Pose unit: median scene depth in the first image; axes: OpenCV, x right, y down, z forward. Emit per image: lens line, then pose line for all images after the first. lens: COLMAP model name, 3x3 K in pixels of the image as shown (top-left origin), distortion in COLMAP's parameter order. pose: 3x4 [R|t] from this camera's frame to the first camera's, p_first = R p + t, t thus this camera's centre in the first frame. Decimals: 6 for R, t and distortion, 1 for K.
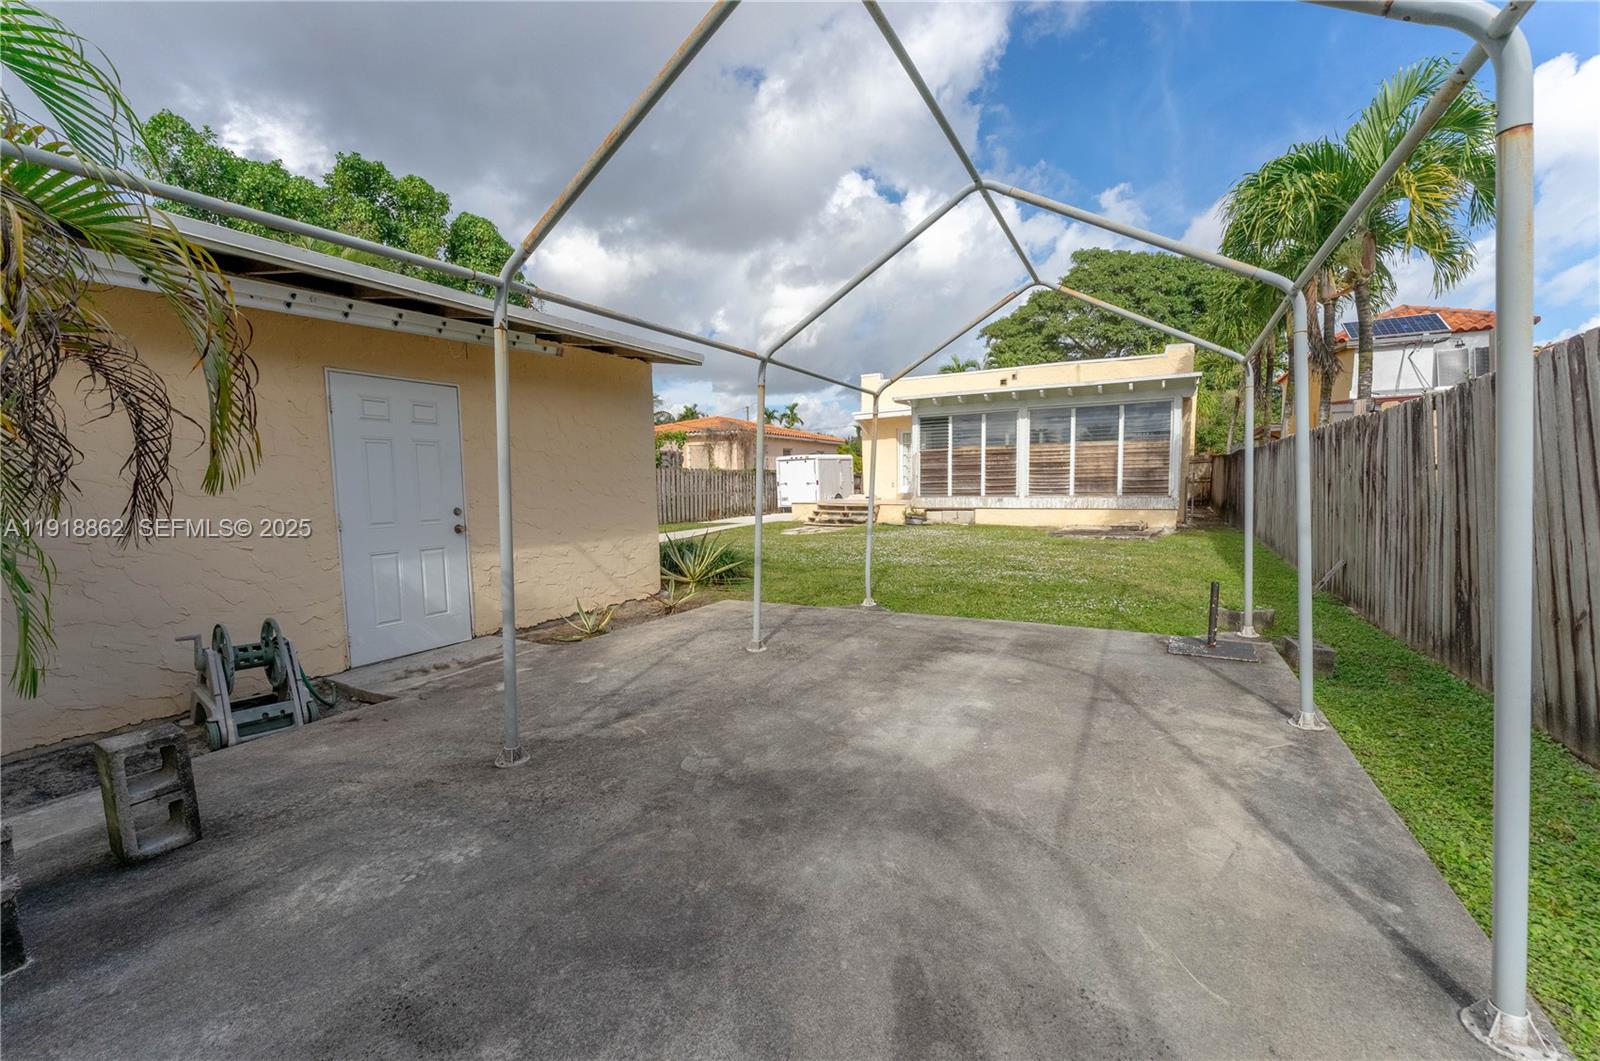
lens RADIAL K [[657.1, 0, 802.2], [0, 657.1, 533.4], [0, 0, 1]] dist [0.001260, 0.000032]
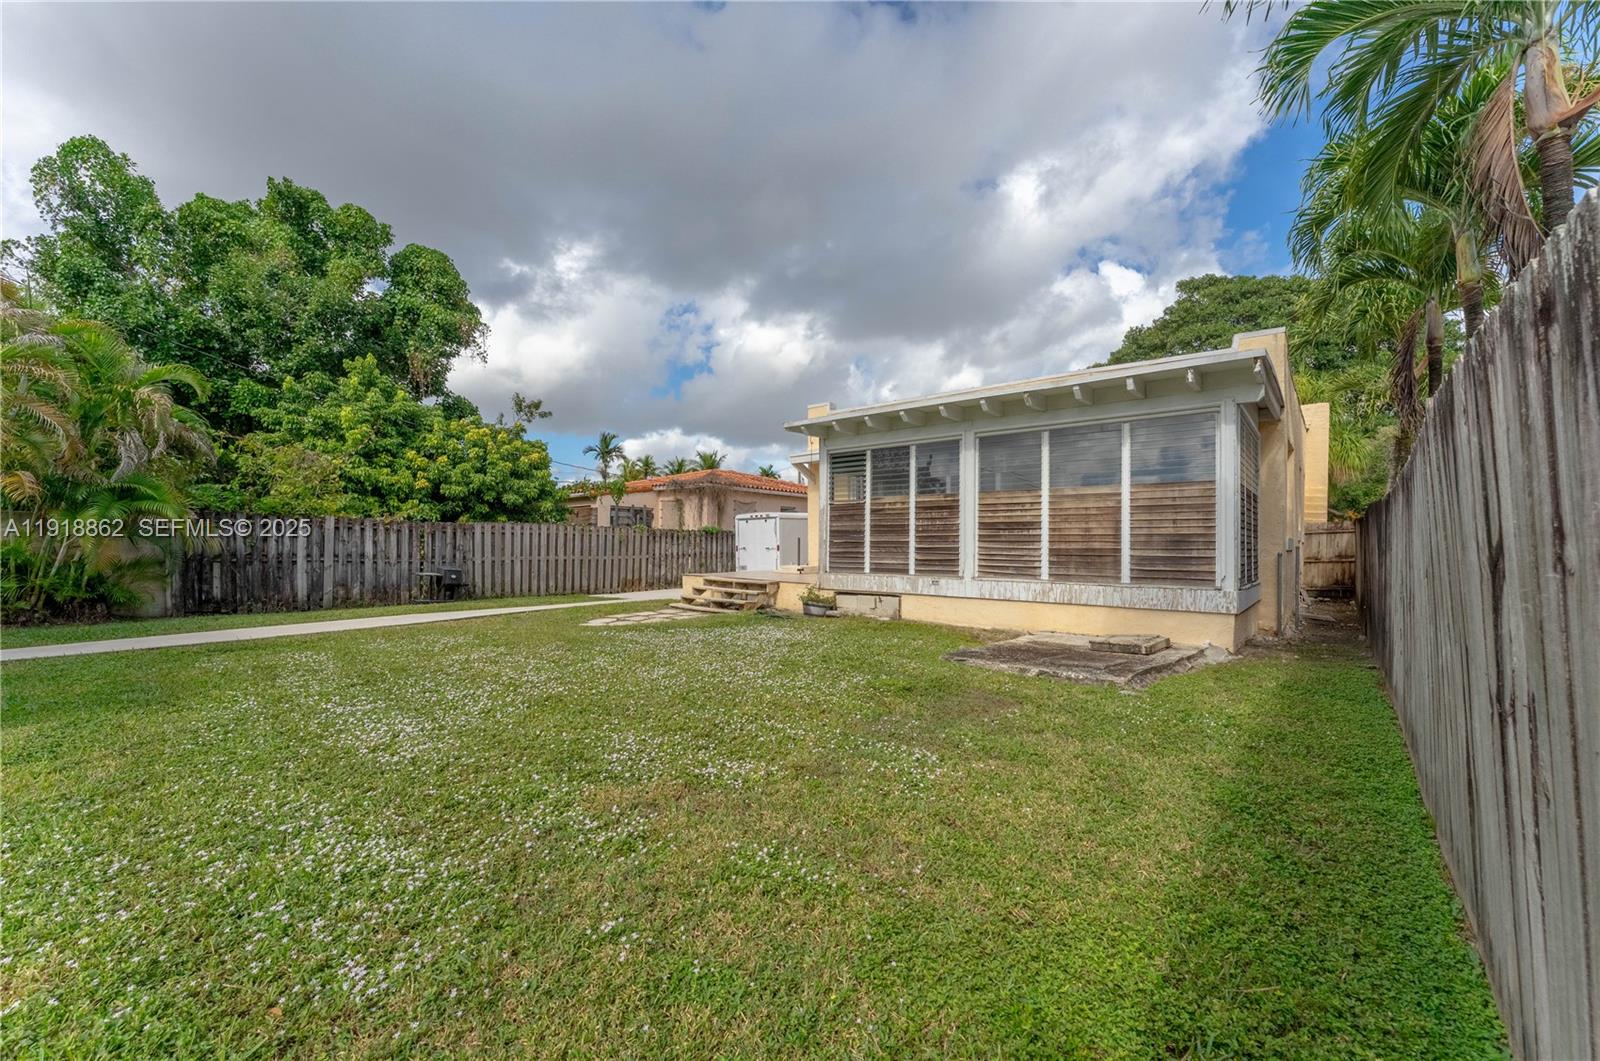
lens RADIAL K [[657.1, 0, 799.4], [0, 657.1, 533.4], [0, 0, 1]] dist [0.001260, 0.000032]
pose [[0.982023, 0.021085, -0.187581, 0.282271], [-0.039572, 0.994656, -0.095365, -0.031765], [0.184568, 0.101073, 0.977609, 0.358811]]
